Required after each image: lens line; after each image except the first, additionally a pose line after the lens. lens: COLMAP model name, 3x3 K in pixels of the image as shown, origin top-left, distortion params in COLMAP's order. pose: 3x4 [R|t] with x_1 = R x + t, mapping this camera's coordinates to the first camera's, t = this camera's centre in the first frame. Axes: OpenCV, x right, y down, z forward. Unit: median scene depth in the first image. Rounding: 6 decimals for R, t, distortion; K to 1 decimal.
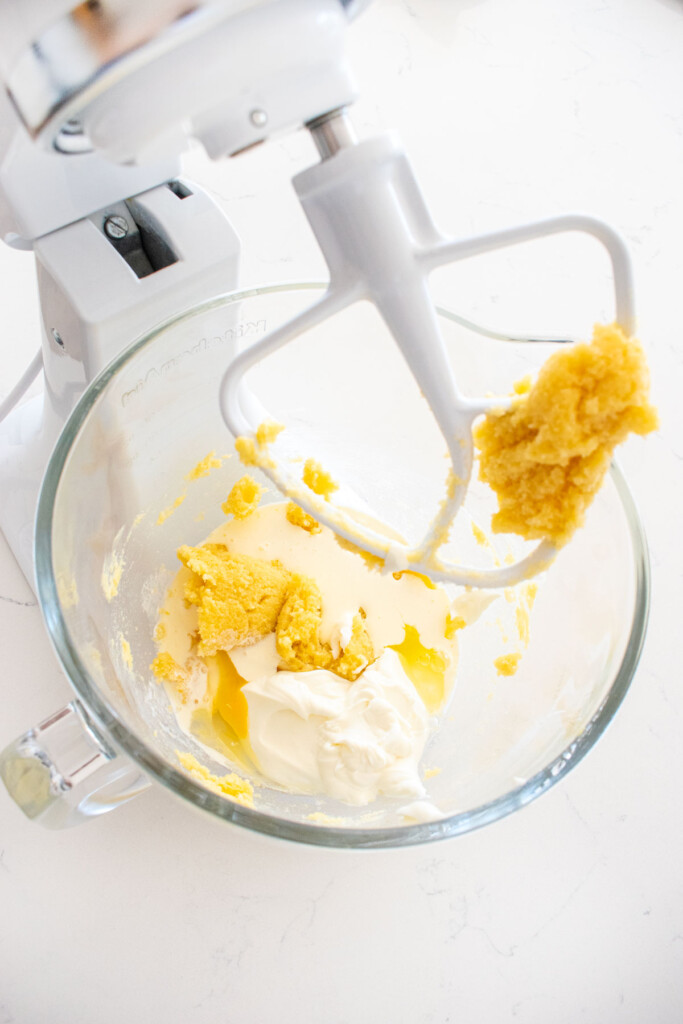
lens RADIAL K [[799.0, 0, 344.6], [0, 799.0, 520.1], [0, 0, 1]] dist [-0.006544, -0.052527]
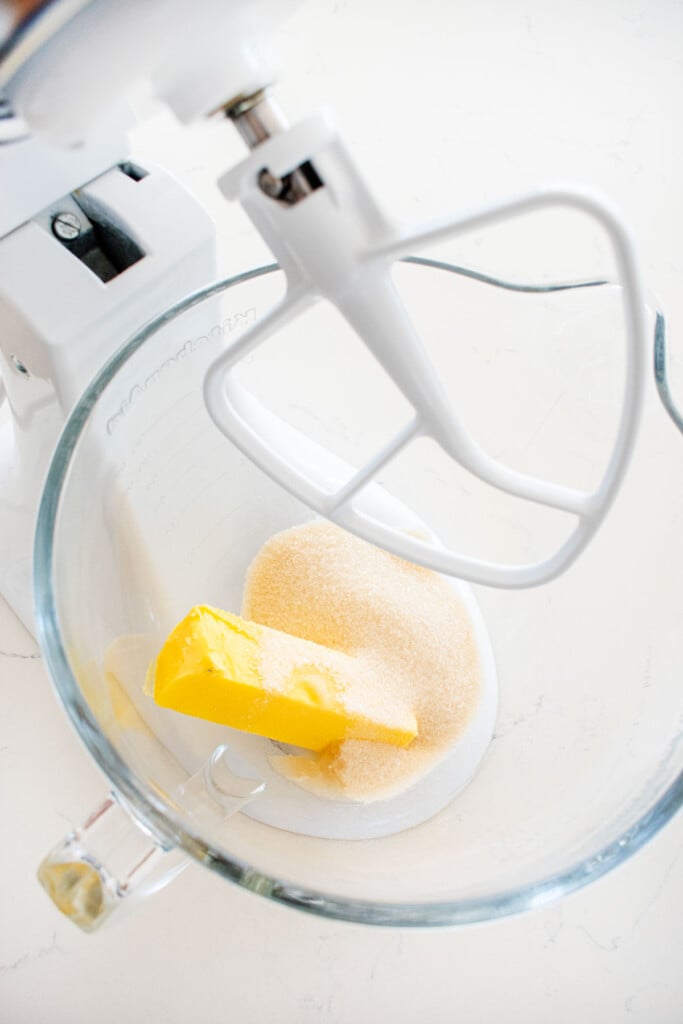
lens RADIAL K [[799.0, 0, 344.6], [0, 799.0, 520.1], [0, 0, 1]] dist [-0.006544, -0.052527]
pose [[0.988142, -0.152617, 0.016862, -0.056058], [0.151626, 0.987198, 0.049492, -0.055876], [-0.024200, -0.046348, 0.998632, 0.131959]]
